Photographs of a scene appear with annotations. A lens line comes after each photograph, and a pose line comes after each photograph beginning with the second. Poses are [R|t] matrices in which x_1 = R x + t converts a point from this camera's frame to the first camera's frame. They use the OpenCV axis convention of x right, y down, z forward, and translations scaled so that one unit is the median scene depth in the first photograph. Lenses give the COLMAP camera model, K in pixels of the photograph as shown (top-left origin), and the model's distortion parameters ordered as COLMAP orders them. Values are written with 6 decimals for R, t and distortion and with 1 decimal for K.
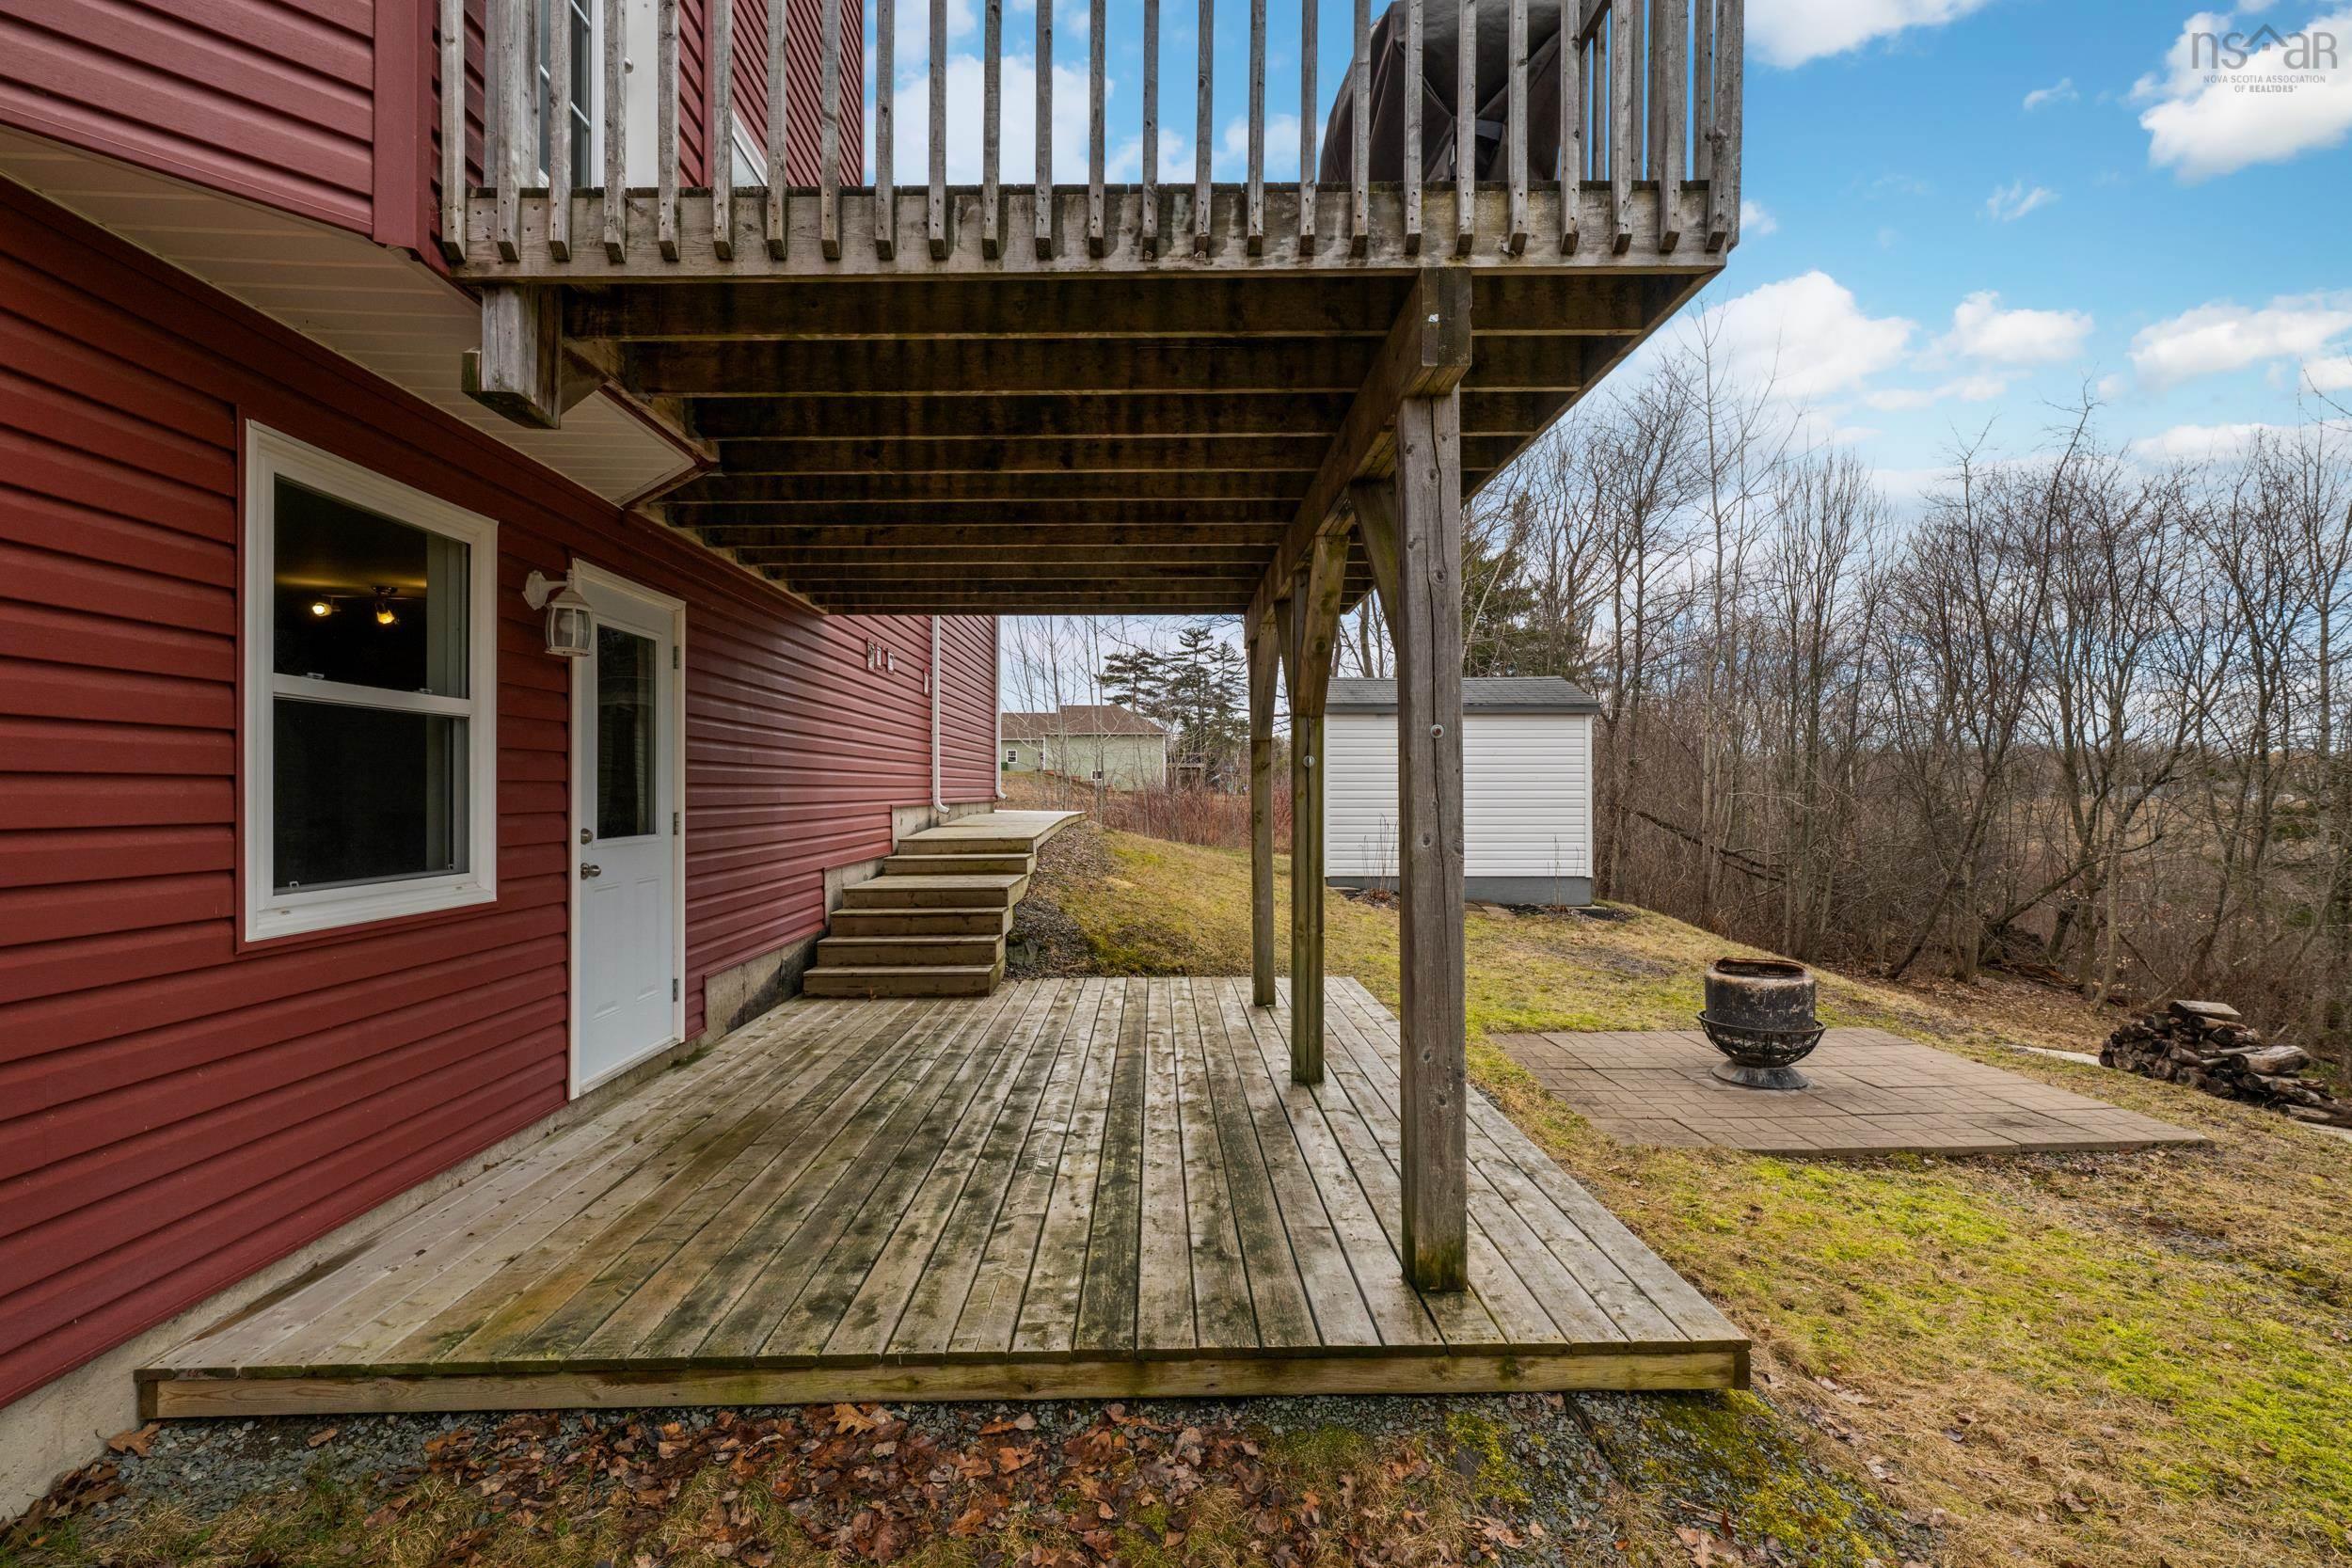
lens RADIAL K [[1075.1, 0, 1173.8], [0, 1075.1, 779.5], [0, 0, 1]] dist [-0.002117, 0.000006]
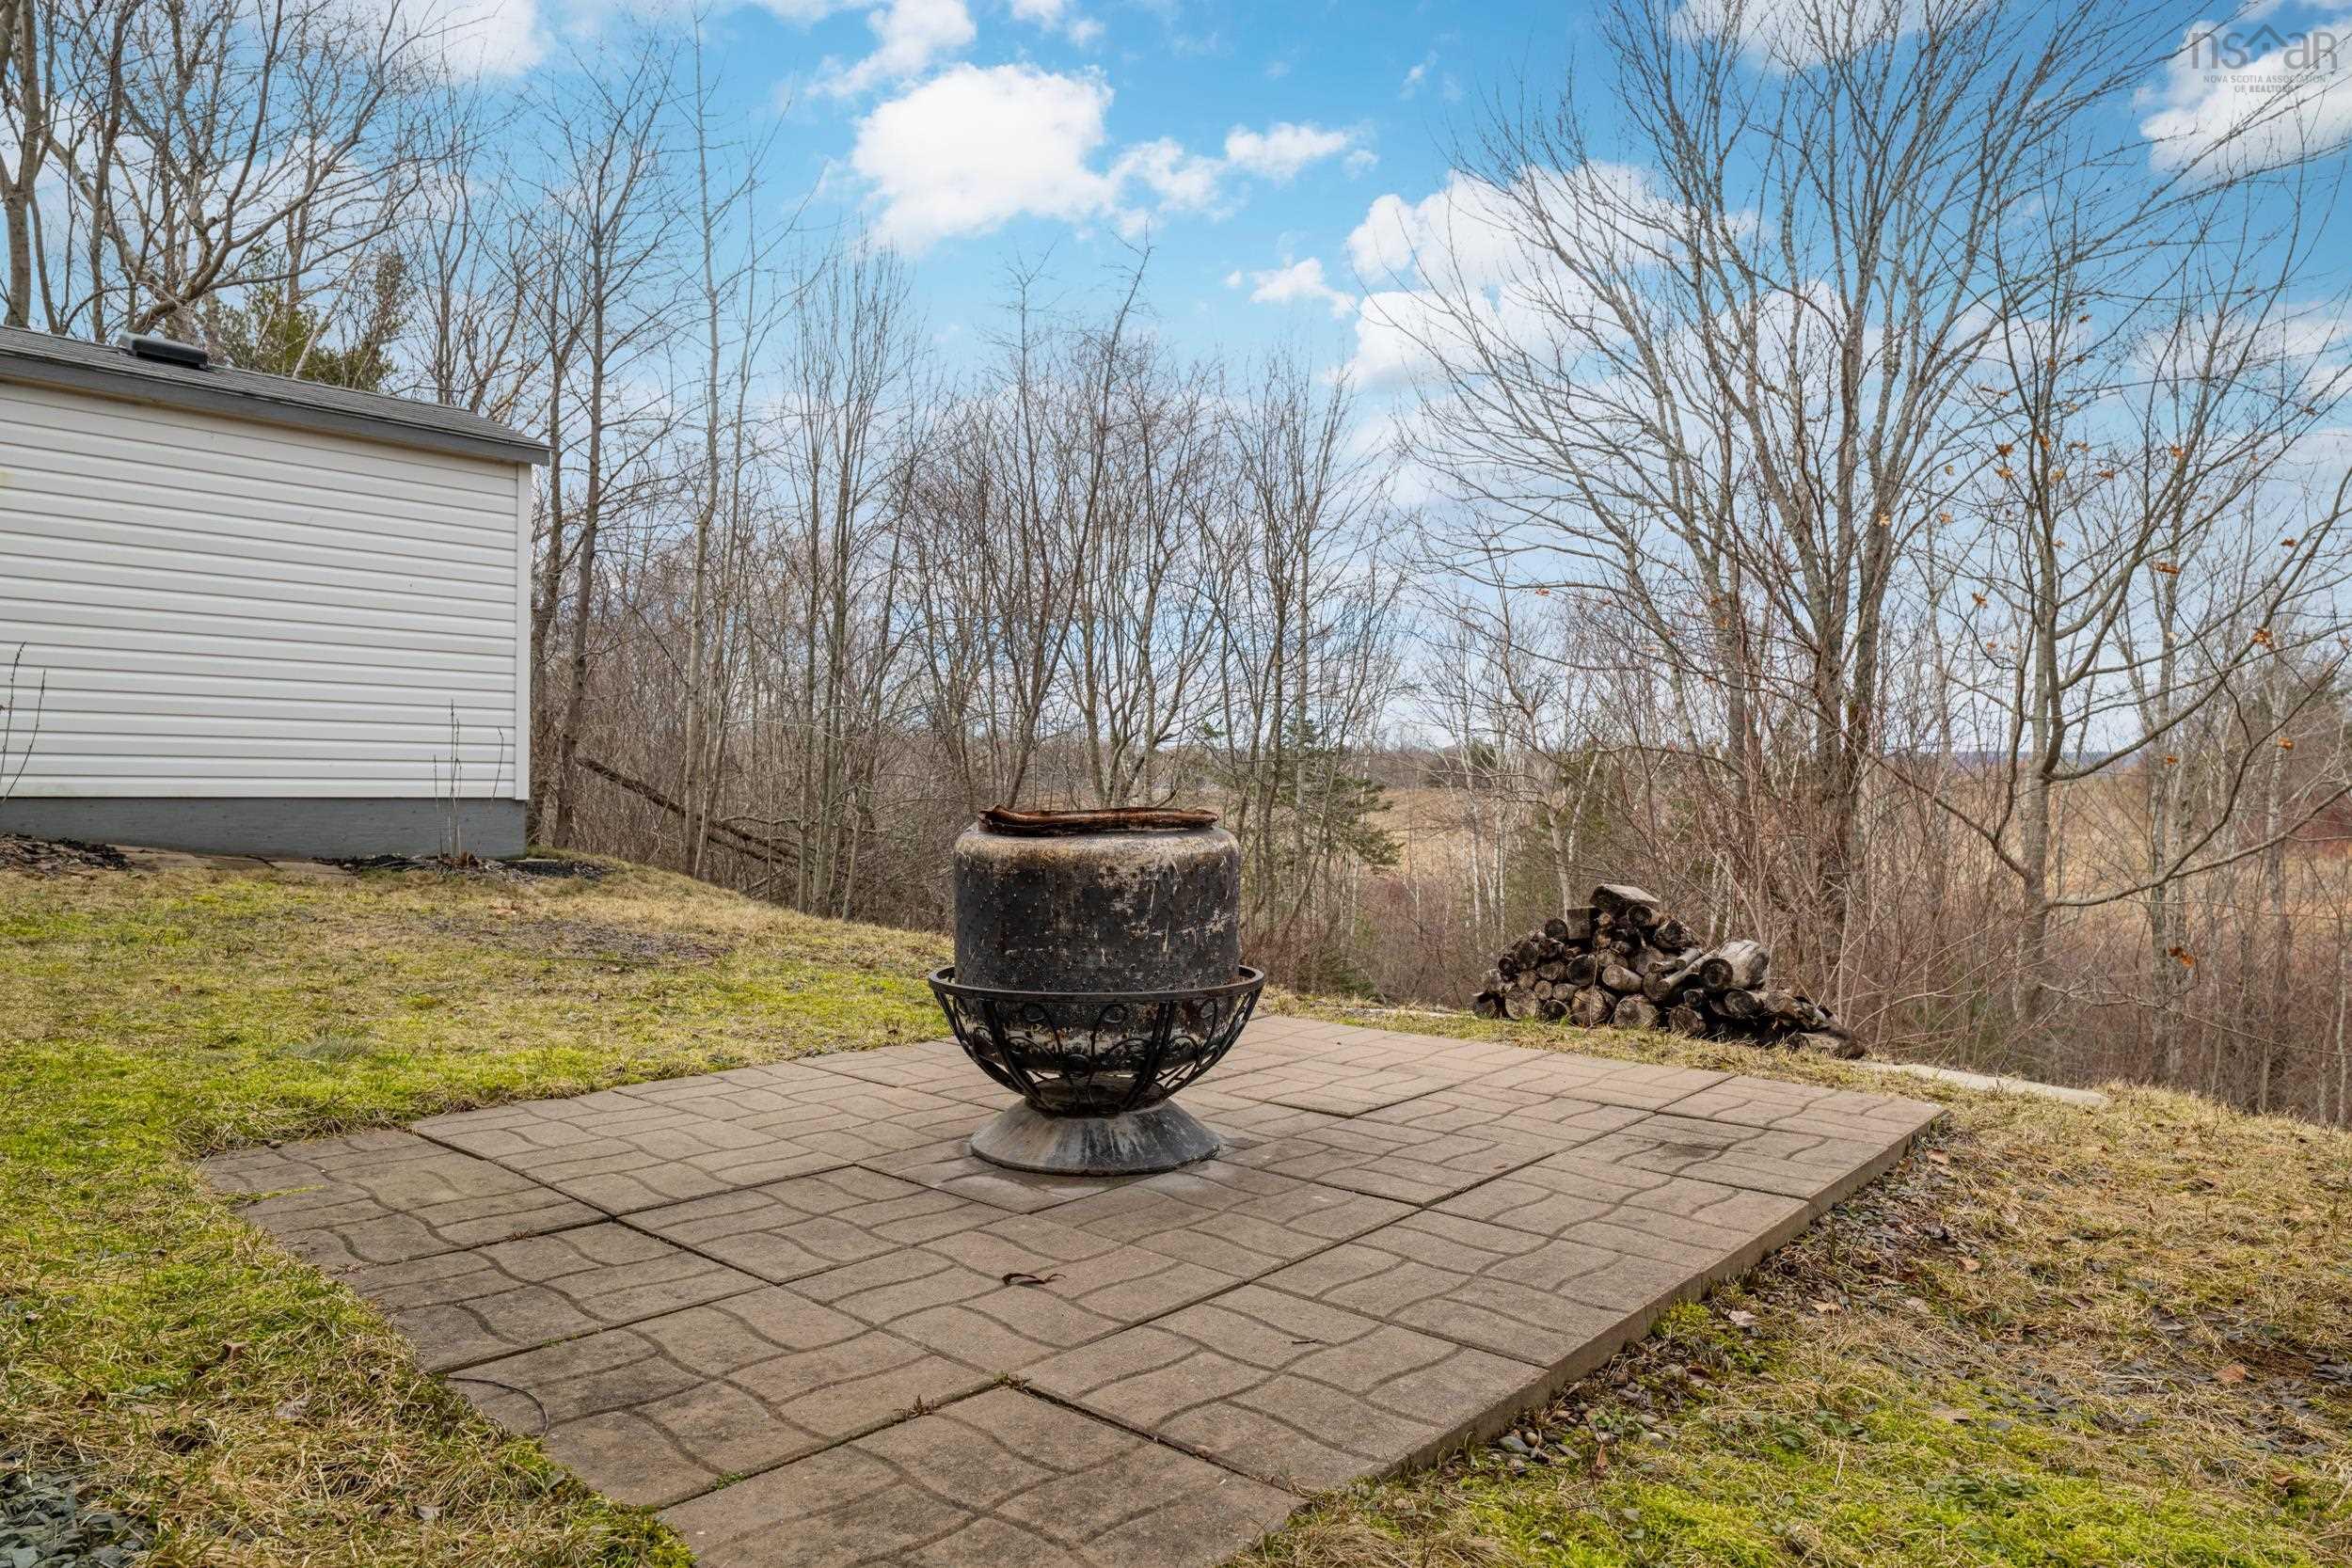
lens RADIAL K [[1473.7, 0, 1186.2], [0, 1473.7, 786.4], [0, 0, 1]] dist [0.003466, 0.000787]
pose [[0.690188, 0.003534, 0.723622, 0.196228], [-0.011700, 0.999912, 0.006276, 0.139670], [-0.723536, -0.012798, 0.690168, 0.571540]]
